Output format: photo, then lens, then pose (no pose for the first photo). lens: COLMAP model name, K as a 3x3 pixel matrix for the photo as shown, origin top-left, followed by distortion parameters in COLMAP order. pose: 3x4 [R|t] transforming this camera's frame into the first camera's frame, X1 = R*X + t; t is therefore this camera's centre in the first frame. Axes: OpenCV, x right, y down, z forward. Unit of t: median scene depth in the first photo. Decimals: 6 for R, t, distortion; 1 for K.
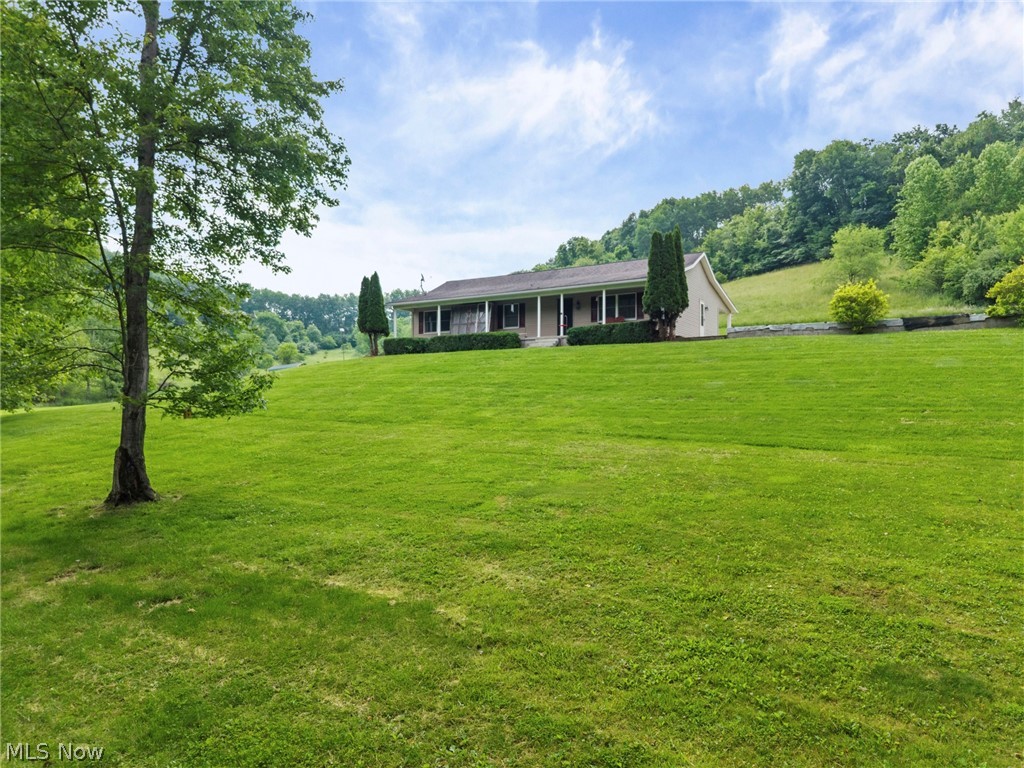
lens RADIAL K [[685.3, 0, 507.7], [0, 685.3, 385.4], [0, 0, 1]] dist [0.019359, -0.021638]
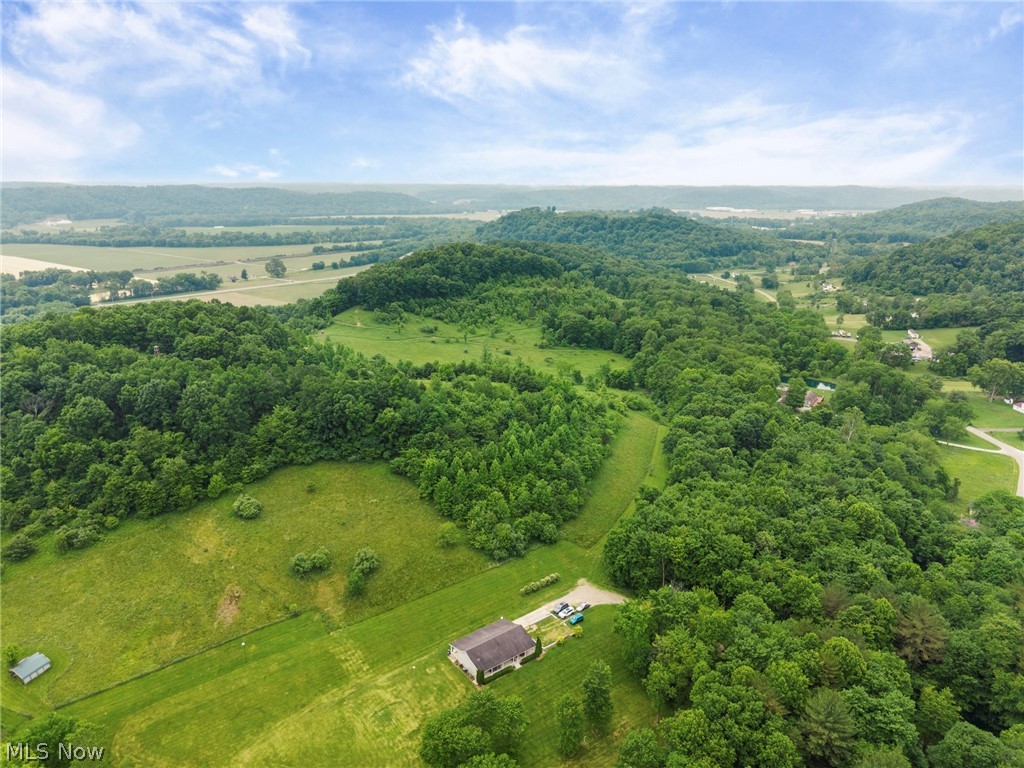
lens RADIAL K [[685.3, 0, 515.1], [0, 685.3, 382.1], [0, 0, 1]] dist [0.019359, -0.021638]
pose [[0.340569, -0.247717, 0.907000, -0.999534], [-0.043374, 0.959502, 0.278343, -0.869593], [-0.939219, -0.134135, 0.316032, -0.033477]]
